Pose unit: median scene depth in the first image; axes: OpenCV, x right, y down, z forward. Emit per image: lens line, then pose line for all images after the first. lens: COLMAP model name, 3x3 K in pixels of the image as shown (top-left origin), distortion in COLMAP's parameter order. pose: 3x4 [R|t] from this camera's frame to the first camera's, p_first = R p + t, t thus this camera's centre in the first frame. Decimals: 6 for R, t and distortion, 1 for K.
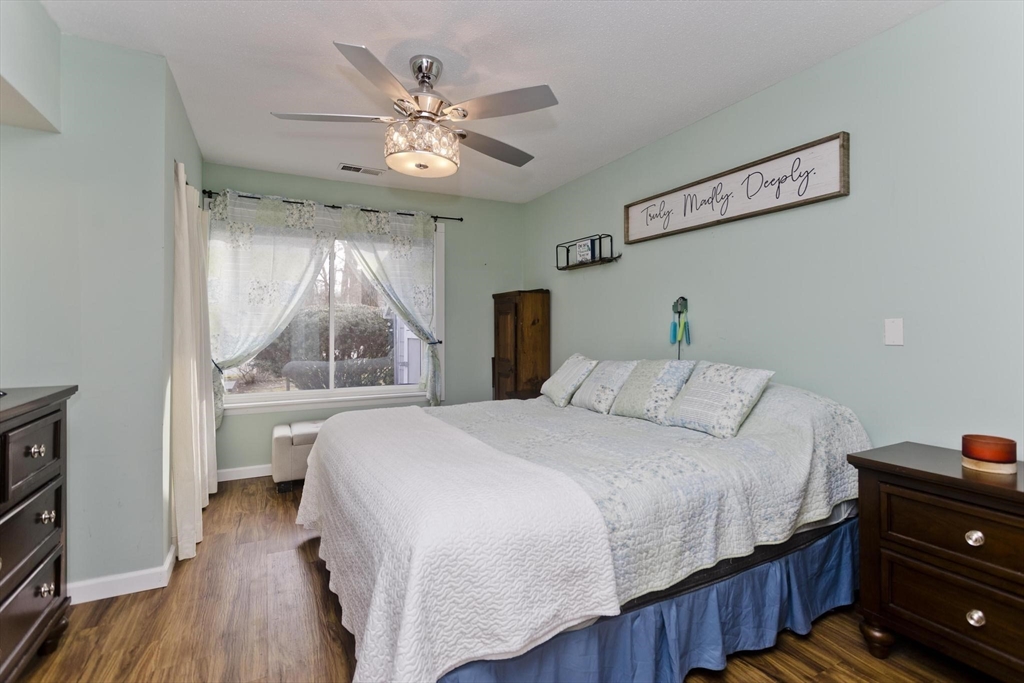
lens RADIAL K [[493.9, 0, 514.3], [0, 493.9, 327.7], [0, 0, 1]] dist [0.000986, 0.000362]
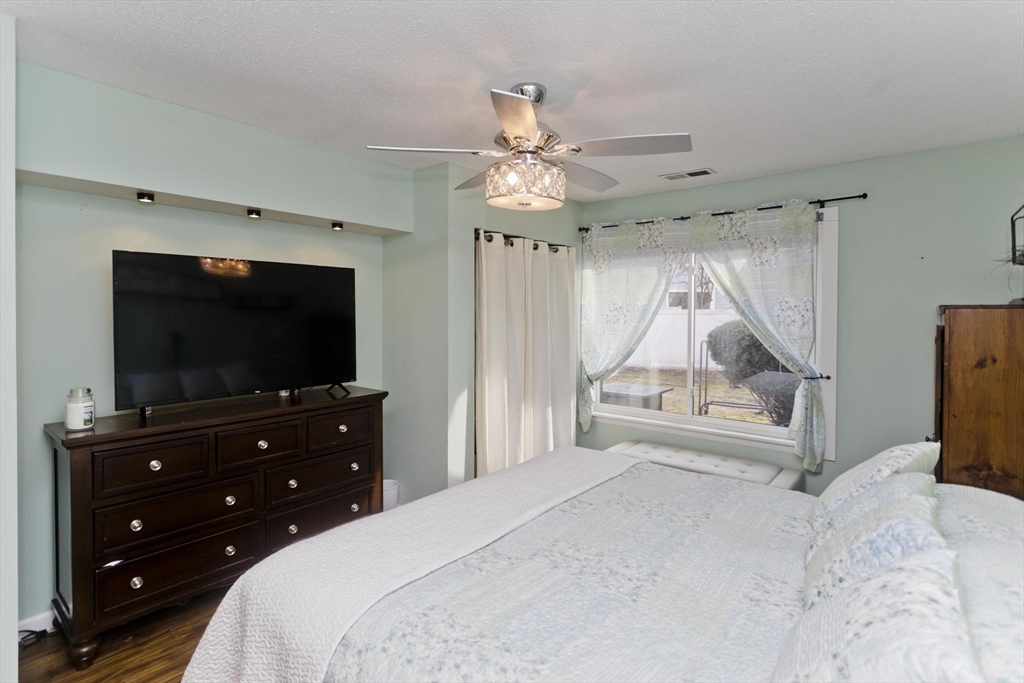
lens RADIAL K [[493.9, 0, 514.3], [0, 493.9, 327.7], [0, 0, 1]] dist [0.000986, 0.000362]
pose [[0.406071, 0.028543, -0.913396, 0.379212], [-0.007680, 0.999583, 0.027822, -0.070371], [0.913809, -0.004283, 0.406121, 0.369679]]
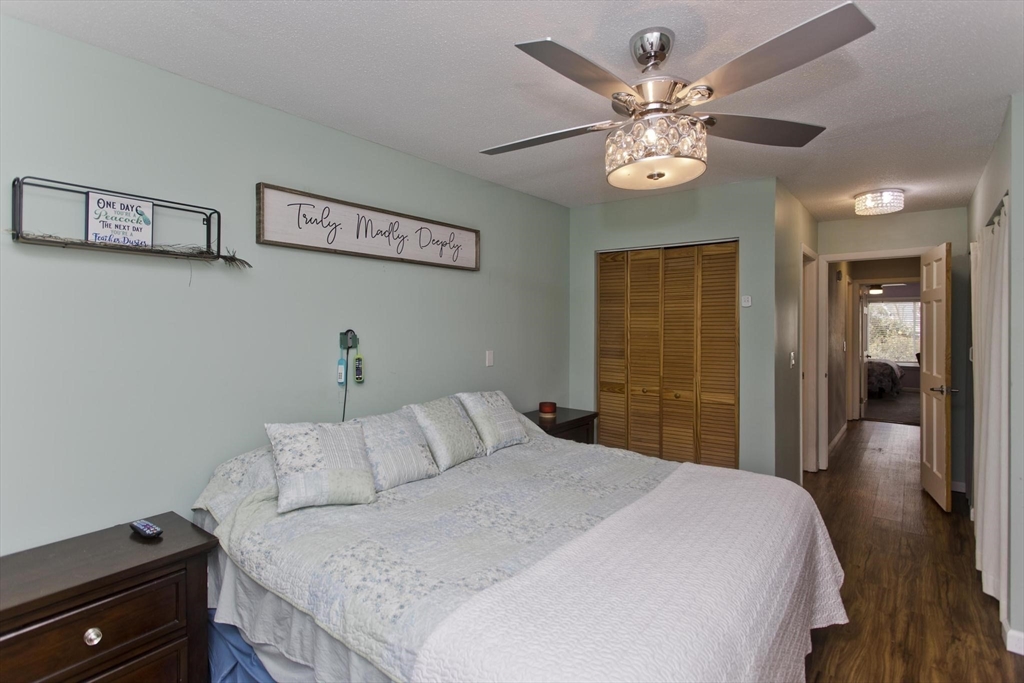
lens RADIAL K [[493.9, 0, 514.3], [0, 493.9, 327.7], [0, 0, 1]] dist [0.000986, 0.000362]
pose [[-0.431209, -0.008515, 0.902212, -0.458029], [-0.000506, 0.999958, 0.009196, -0.061024], [-0.902252, 0.003509, -0.431195, 0.910716]]
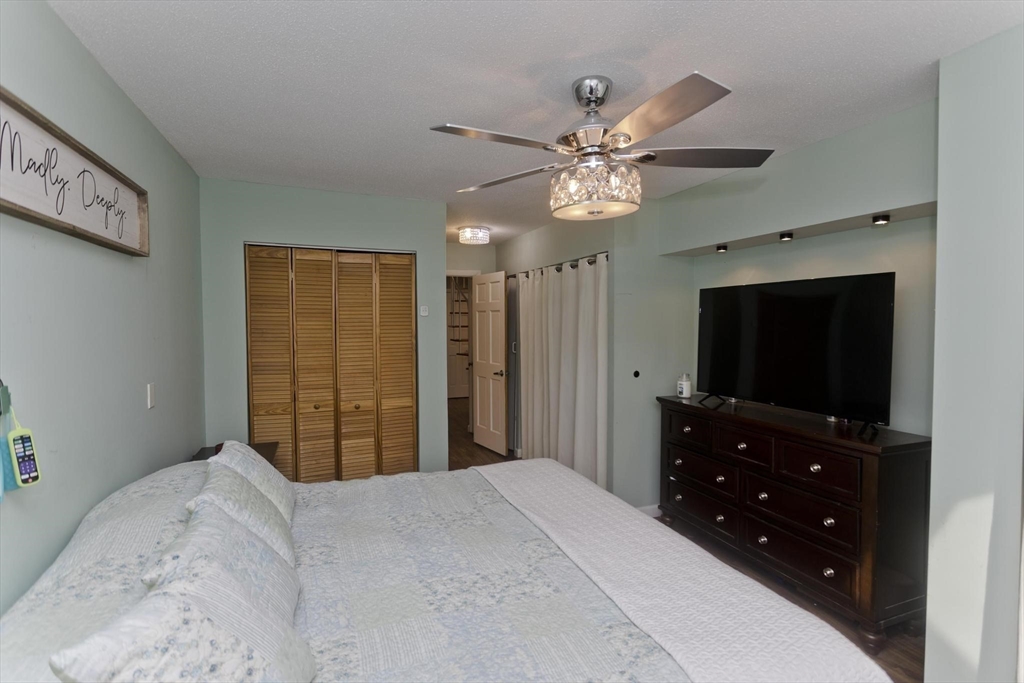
lens RADIAL K [[480.8, 0, 515.5], [0, 480.8, 335.6], [0, 0, 1]] dist [0.002582, 0.000471]
pose [[-0.996561, -0.003539, 0.082792, -0.076191], [-0.000584, 0.999363, 0.035691, -0.087317], [-0.082866, 0.035519, -0.995928, 1.091585]]
